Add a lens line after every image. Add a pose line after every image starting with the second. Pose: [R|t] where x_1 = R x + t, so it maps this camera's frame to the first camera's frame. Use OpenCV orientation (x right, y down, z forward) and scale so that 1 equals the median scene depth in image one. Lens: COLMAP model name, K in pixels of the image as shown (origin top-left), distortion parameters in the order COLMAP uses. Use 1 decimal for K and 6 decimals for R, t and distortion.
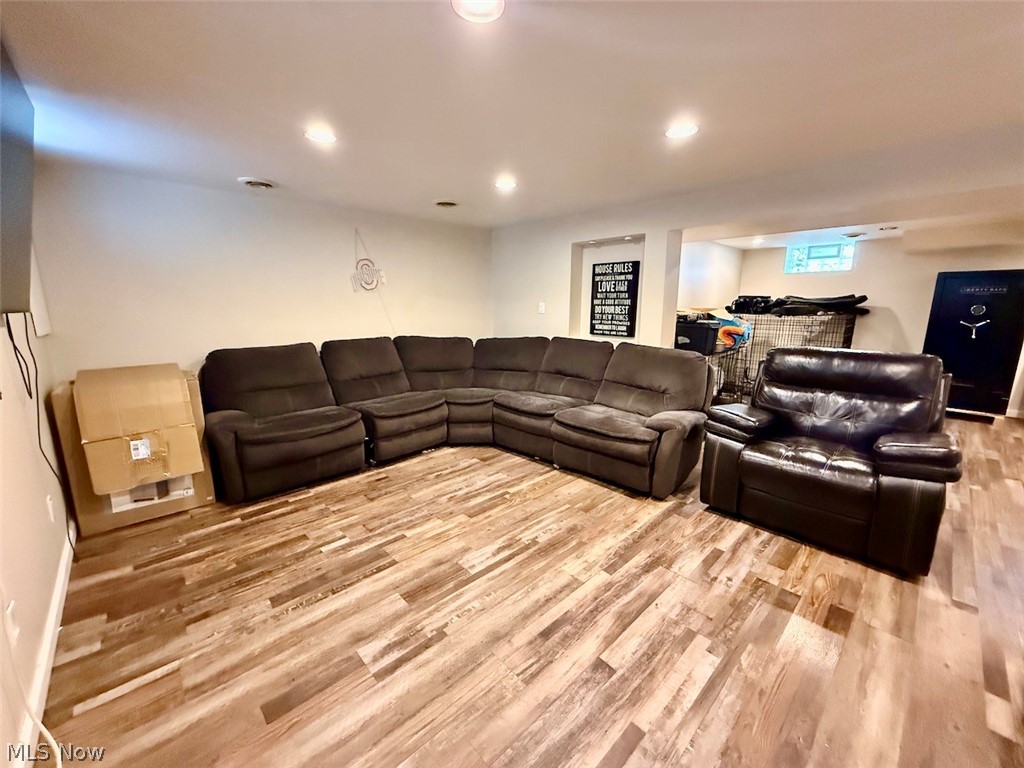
lens RADIAL K [[408.2, 0, 510.6], [0, 408.2, 382.9], [0, 0, 1]] dist [0.001048, -0.000196]
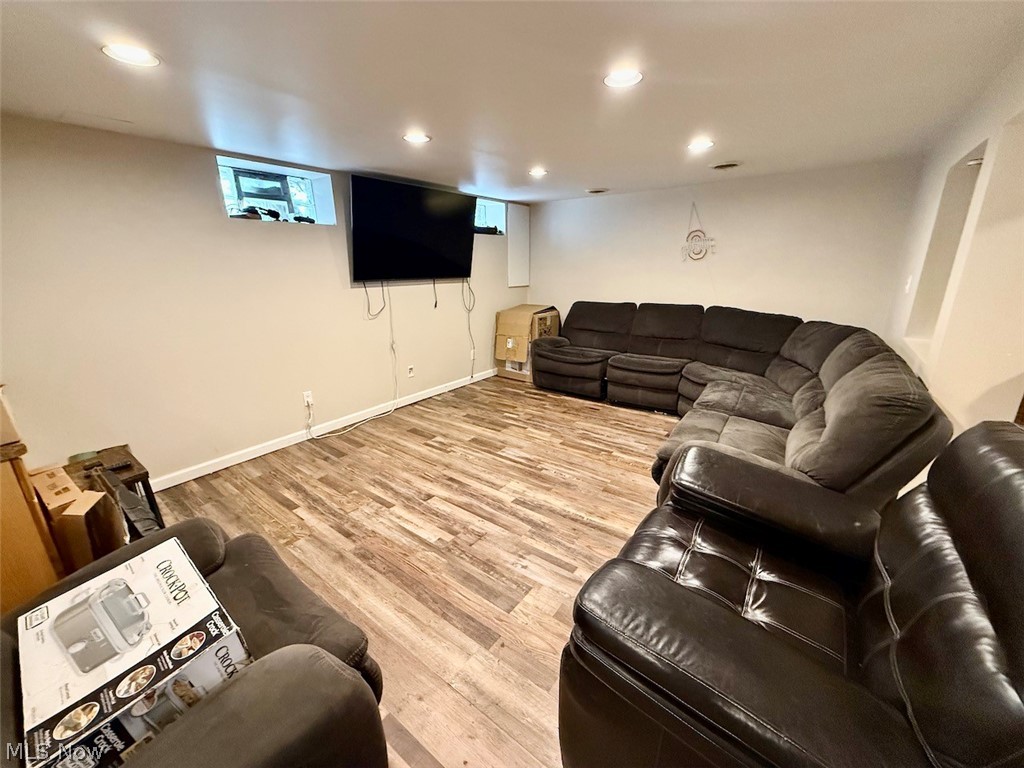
lens RADIAL K [[408.2, 0, 510.6], [0, 408.2, 382.9], [0, 0, 1]] dist [0.001048, -0.000196]
pose [[0.163500, 0.277259, -0.946781, 1.248273], [-0.176903, 0.952380, 0.248349, -0.182466], [0.970553, 0.126883, 0.204762, 0.642114]]
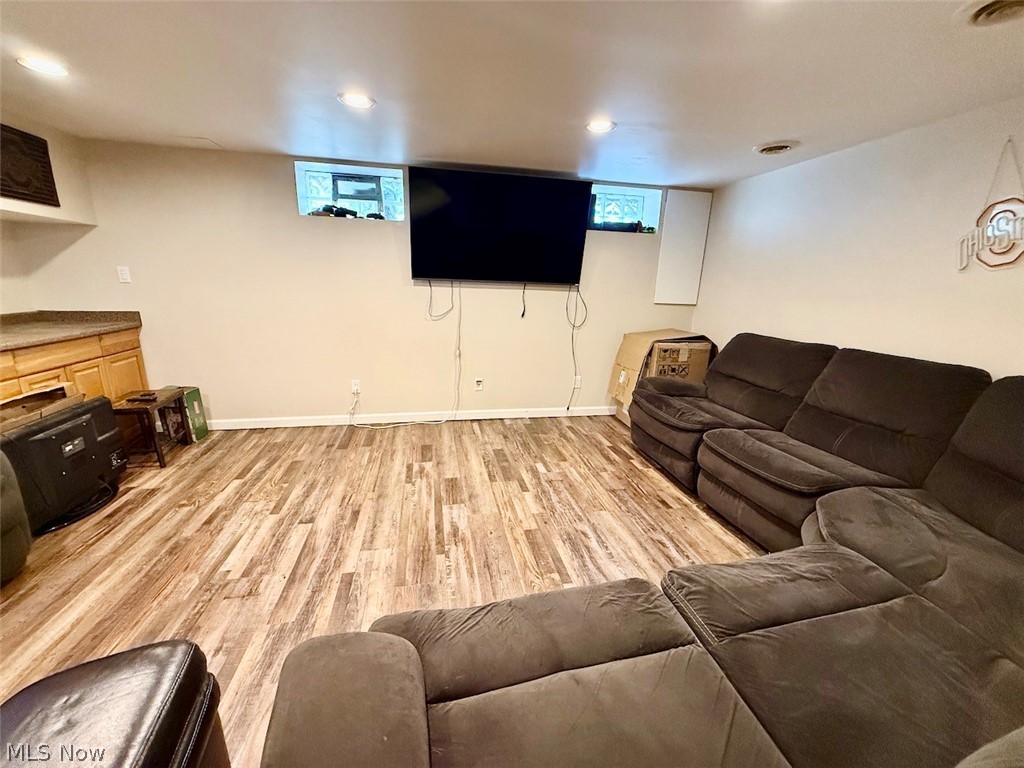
lens RADIAL K [[408.2, 0, 510.6], [0, 408.2, 382.9], [0, 0, 1]] dist [0.001048, -0.000196]
pose [[-0.531951, 0.193852, -0.824287, 0.668778], [-0.191629, 0.920629, 0.340177, -0.289222], [0.824807, 0.338914, -0.452582, 1.469750]]
